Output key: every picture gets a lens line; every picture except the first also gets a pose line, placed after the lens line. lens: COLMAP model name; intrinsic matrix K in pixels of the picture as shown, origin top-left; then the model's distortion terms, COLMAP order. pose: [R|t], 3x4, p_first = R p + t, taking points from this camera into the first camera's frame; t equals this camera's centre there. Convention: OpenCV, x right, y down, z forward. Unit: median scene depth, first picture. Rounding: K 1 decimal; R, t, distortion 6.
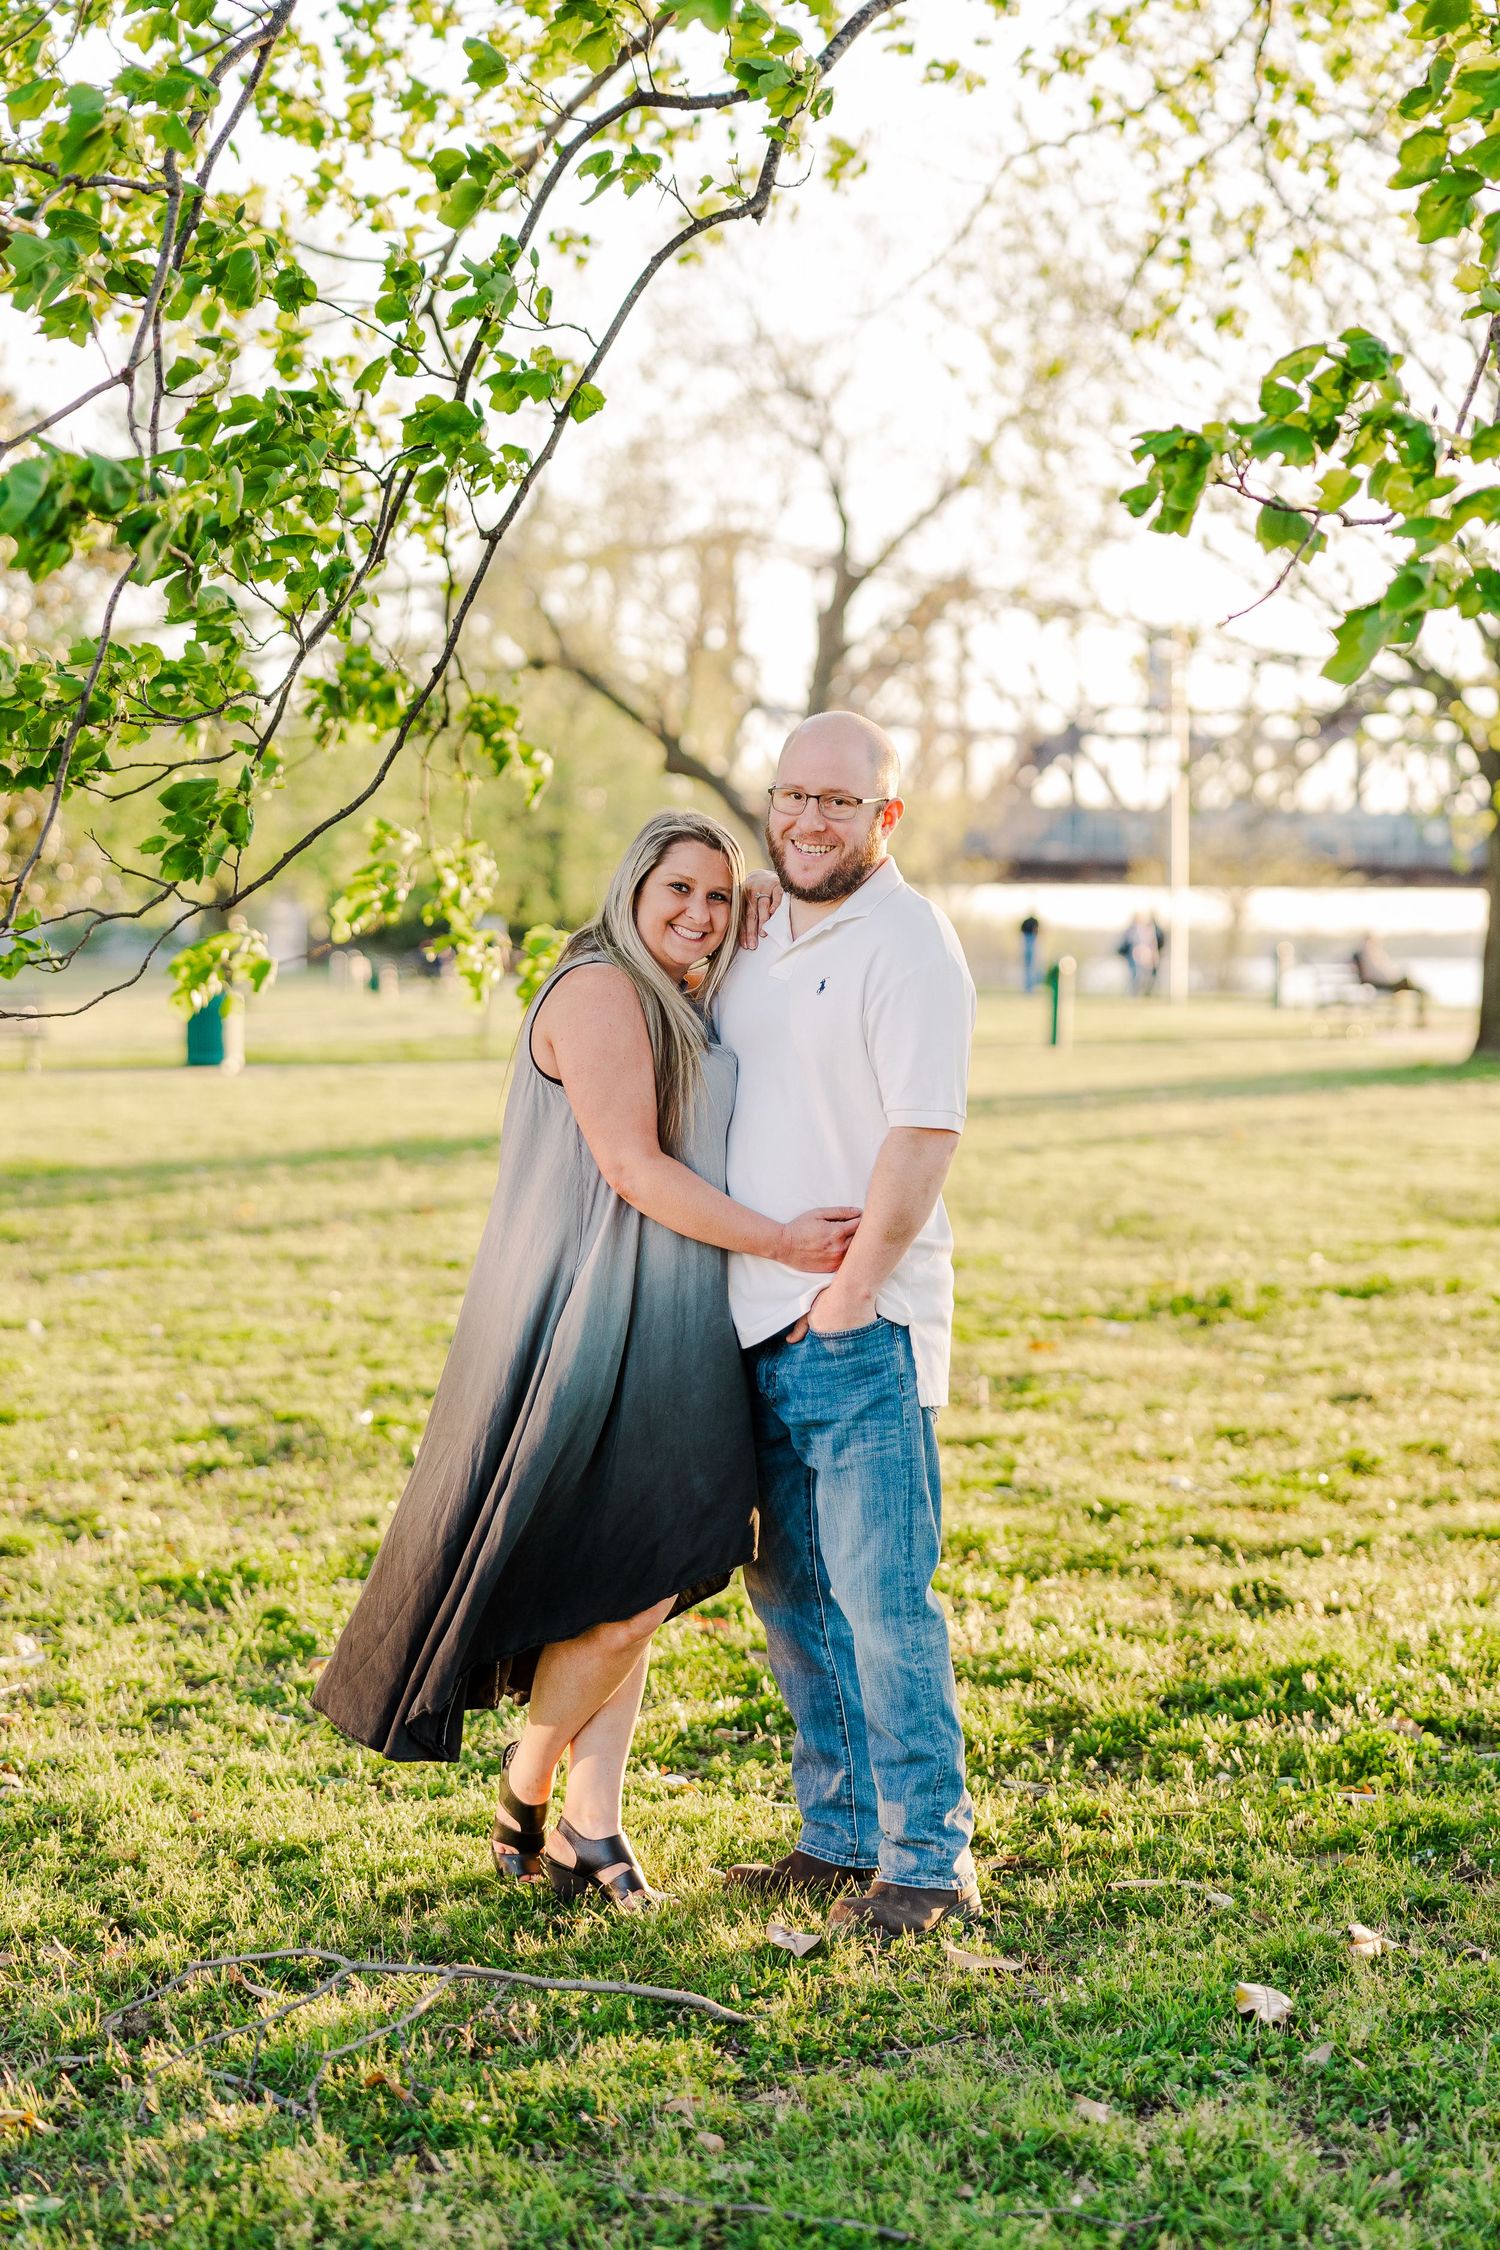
lens RADIAL K [[4438.3, 0, 738.0], [0, 4438.3, 1142.1], [0, 0, 1]] dist [0.041586, 0.000000]
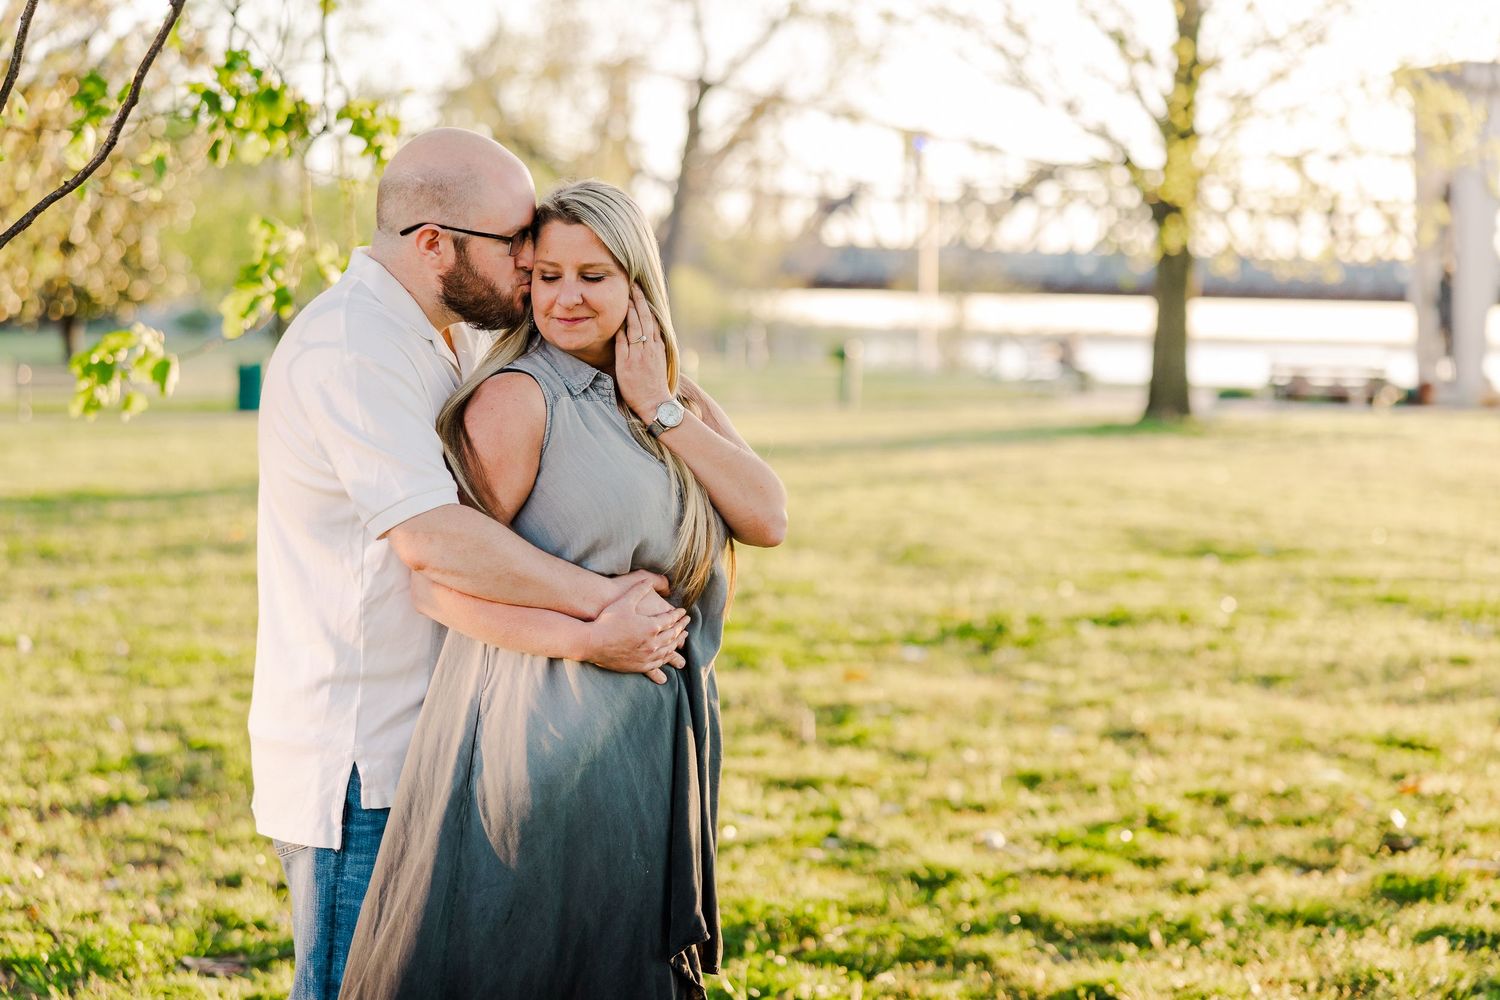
lens RADIAL K [[2958.9, 0, 752.9], [0, 2958.9, 487.7], [0, 0, 1]] dist [0.041586, 0.000000]
pose [[0.999063, 0.009185, 0.042288, 0.006300], [-0.009518, 0.999925, 0.007677, -0.009614], [-0.042214, -0.008072, 0.999076, 0.191943]]
